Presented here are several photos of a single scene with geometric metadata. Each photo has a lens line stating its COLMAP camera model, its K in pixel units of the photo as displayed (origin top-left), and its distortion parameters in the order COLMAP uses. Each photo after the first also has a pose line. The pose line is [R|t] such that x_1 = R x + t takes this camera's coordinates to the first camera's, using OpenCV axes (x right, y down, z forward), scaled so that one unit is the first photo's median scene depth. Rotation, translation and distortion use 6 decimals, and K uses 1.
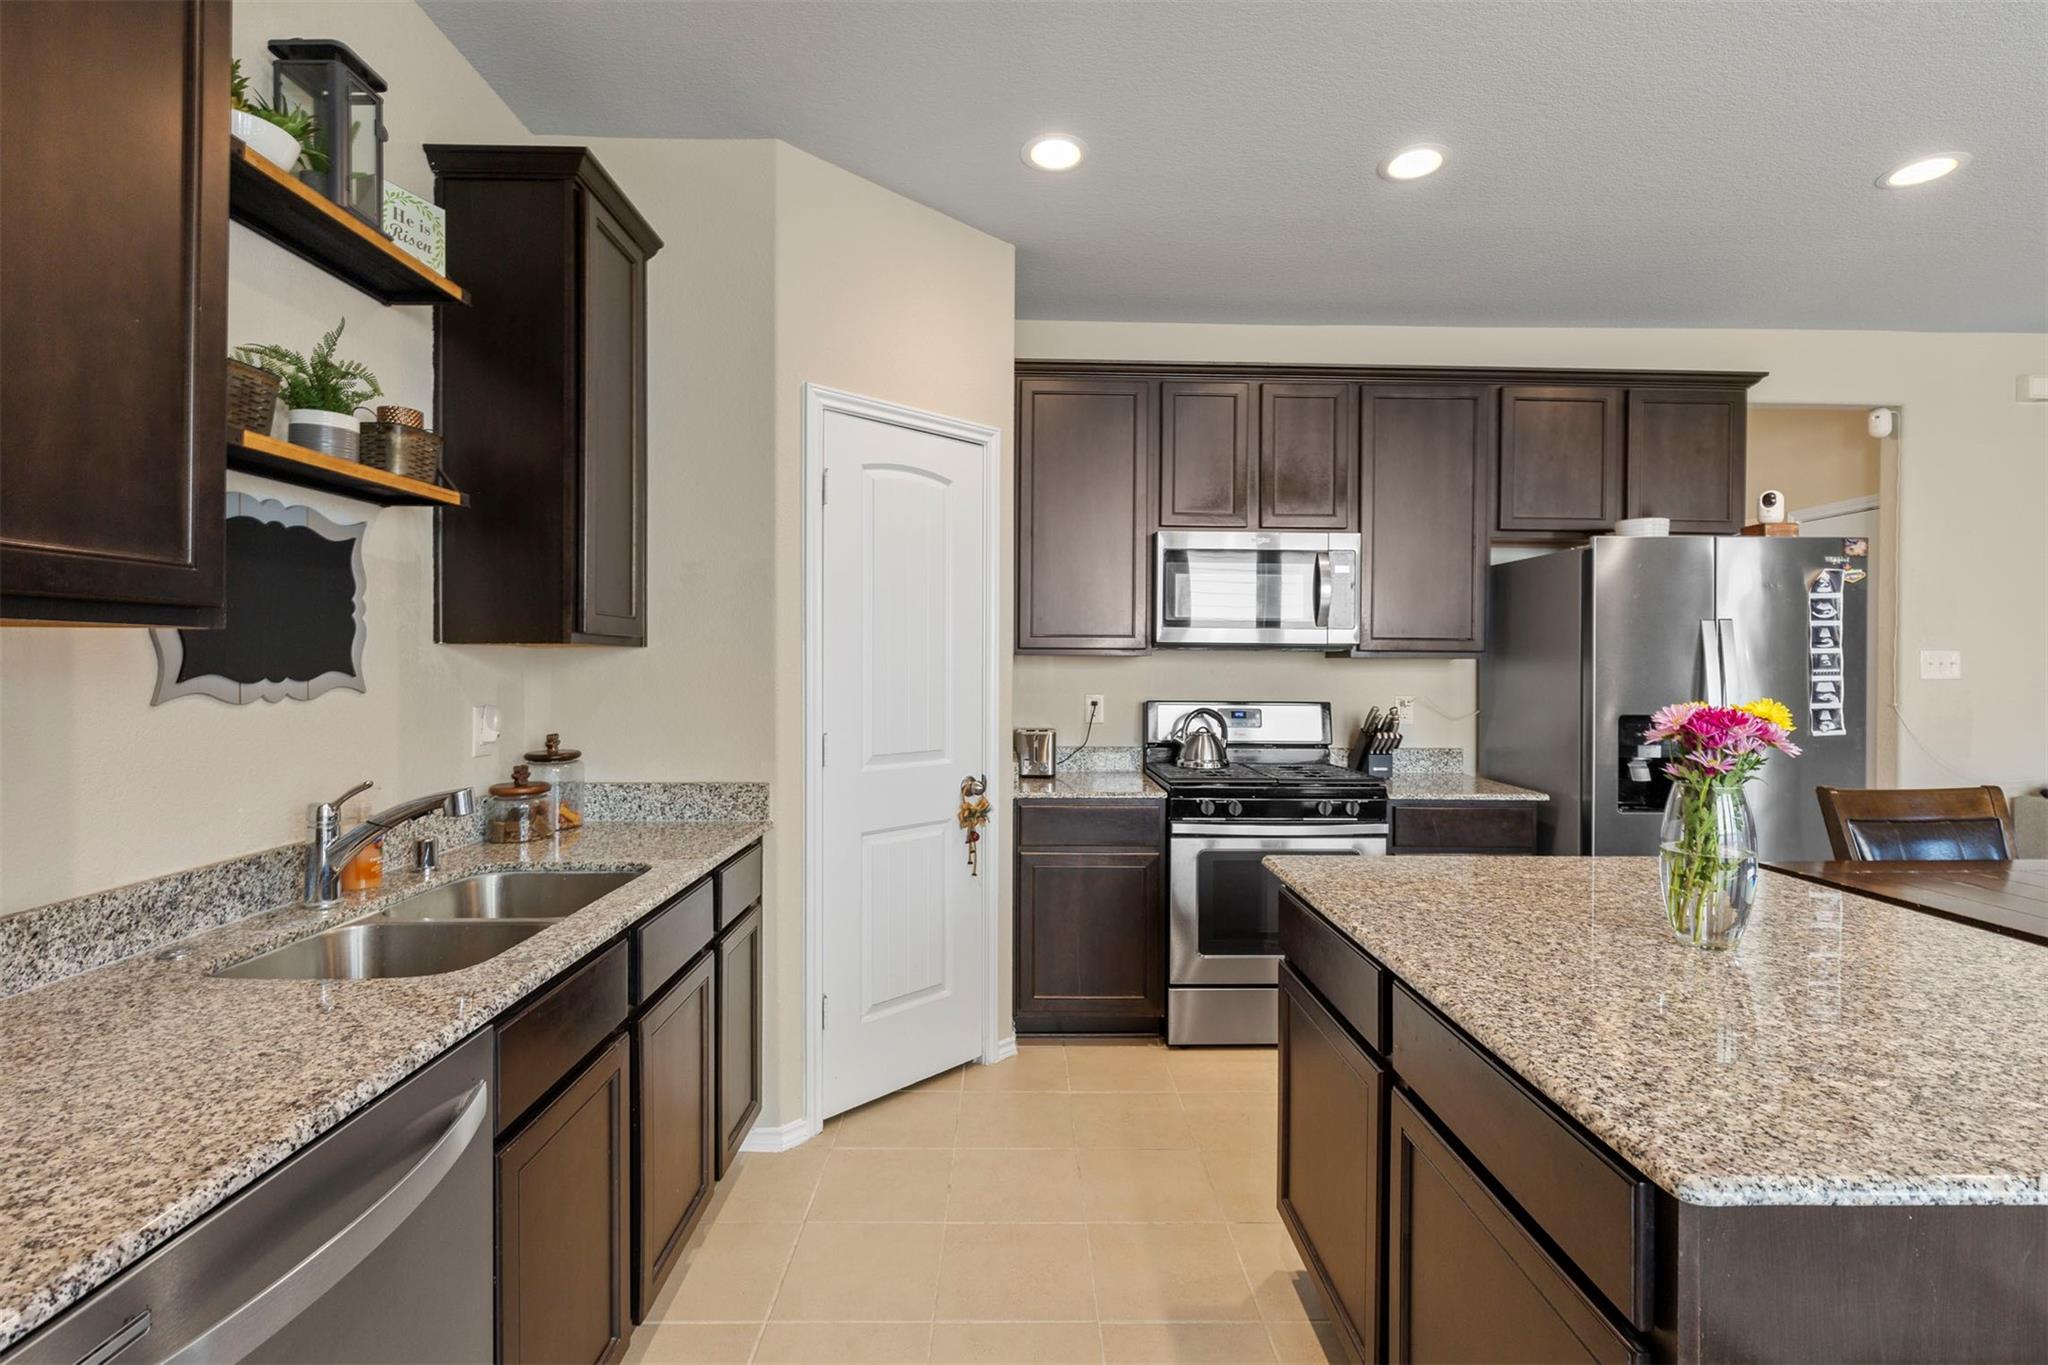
lens RADIAL K [[920.6, 0, 1031.3], [0, 920.6, 664.4], [0, 0, 1]] dist [-0.003008, -0.000385]
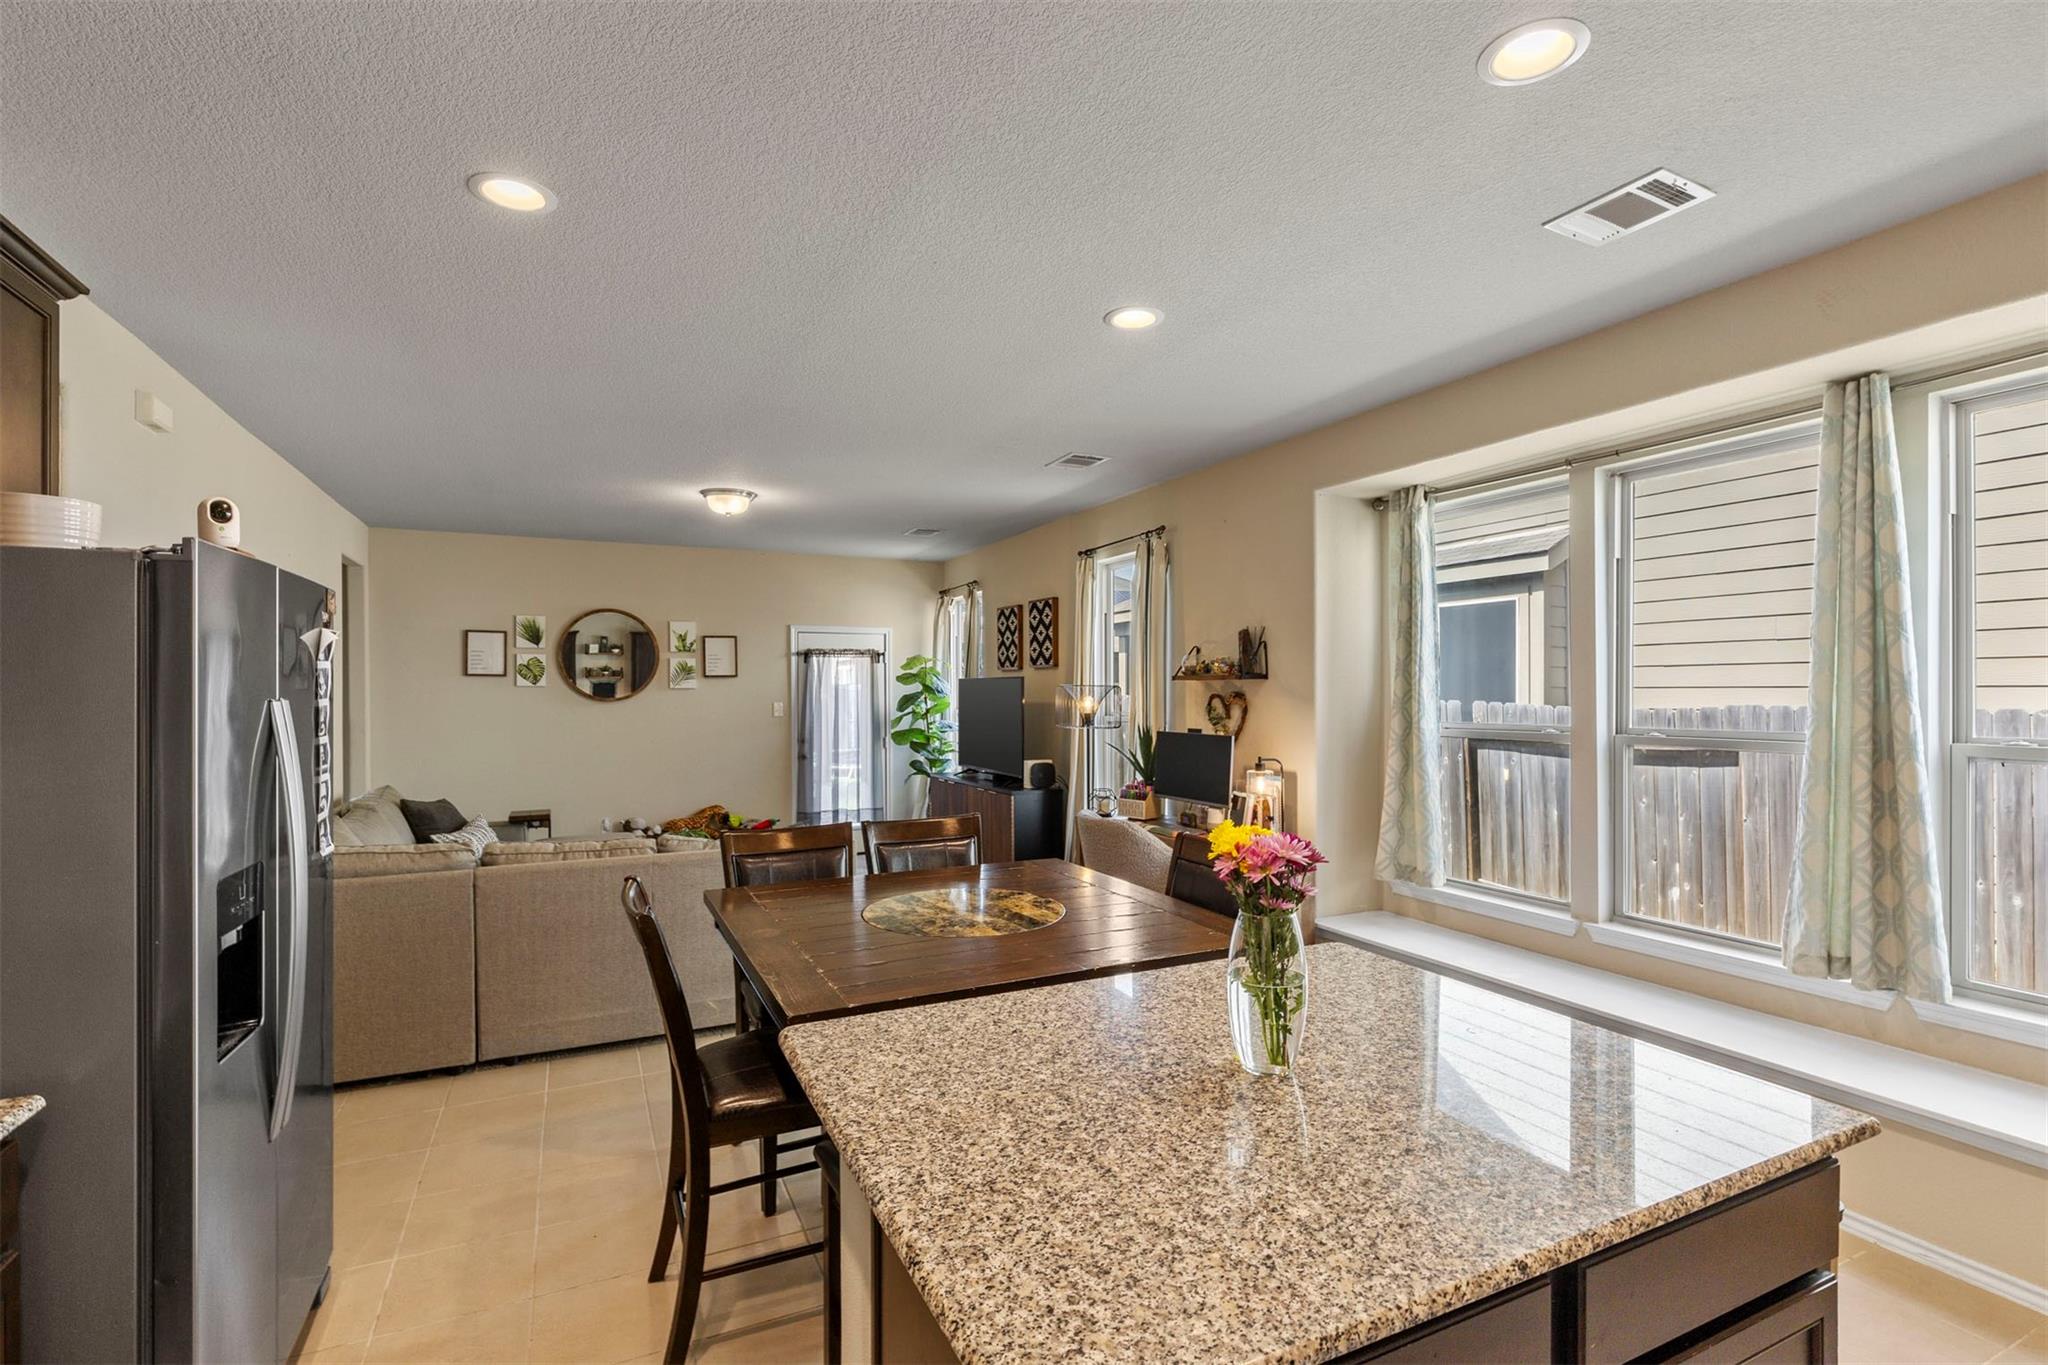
lens RADIAL K [[944.0, 0, 1021.9], [0, 944.0, 695.3], [0, 0, 1]] dist [-0.001585, -0.000293]
pose [[-0.417093, -0.009282, 0.908816, -0.043493], [0.002333, 0.999934, 0.011283, -0.054043], [-0.908861, 0.006826, -0.417044, 0.746578]]
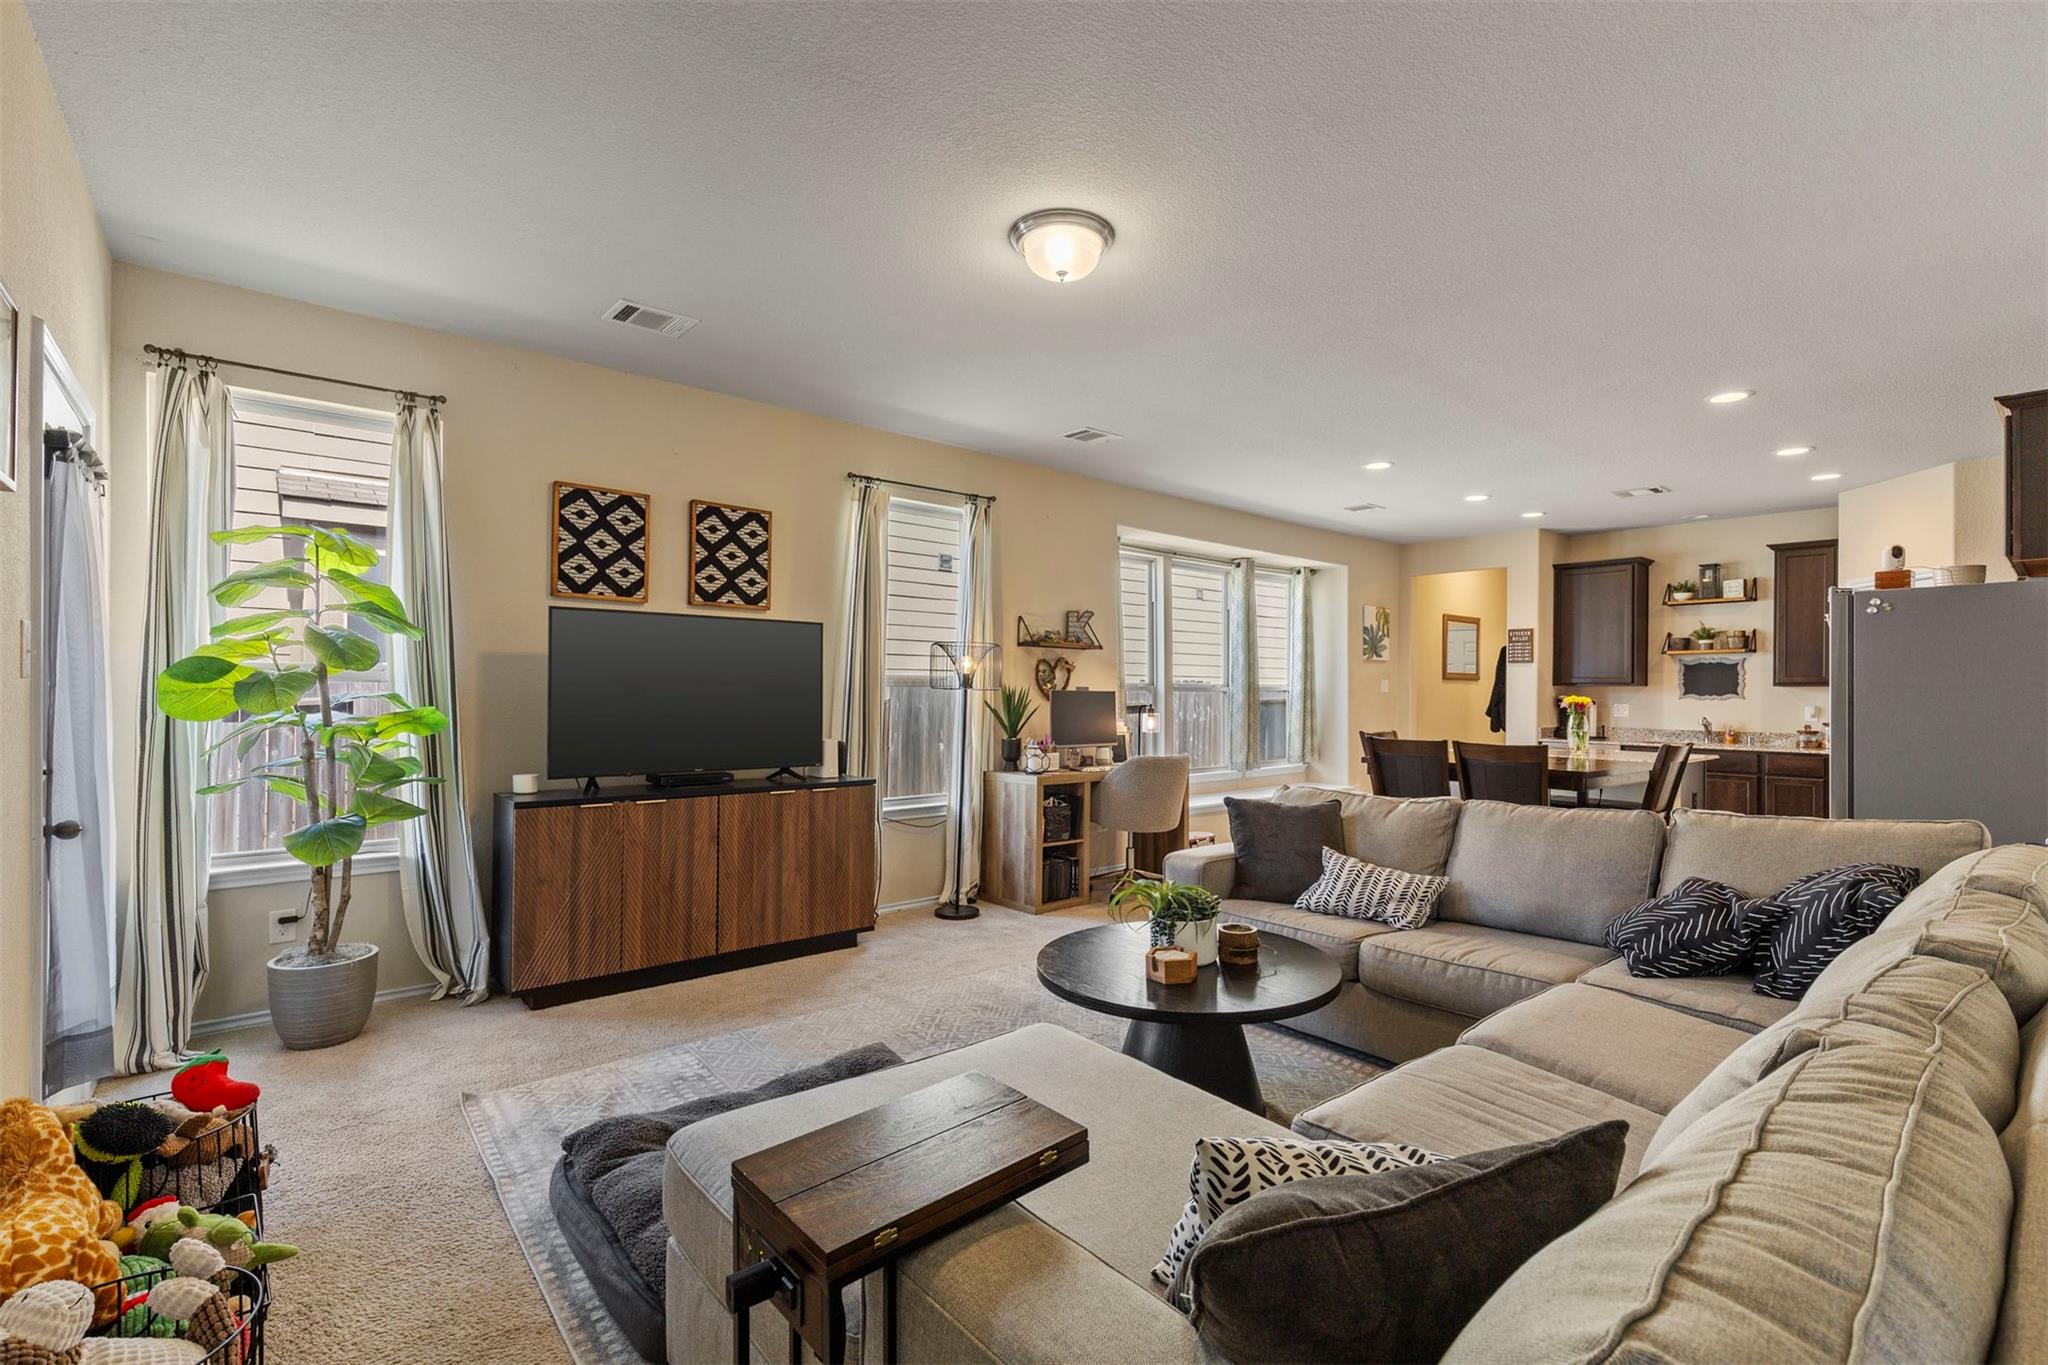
lens RADIAL K [[923.3, 0, 1033.3], [0, 923.3, 675.6], [0, 0, 1]] dist [0.002328, -0.000375]
pose [[-0.765876, -0.025072, -0.642499, 2.456879], [-0.015708, 0.999671, -0.020285, 0.033371], [0.642796, -0.005444, -0.766018, 1.191473]]
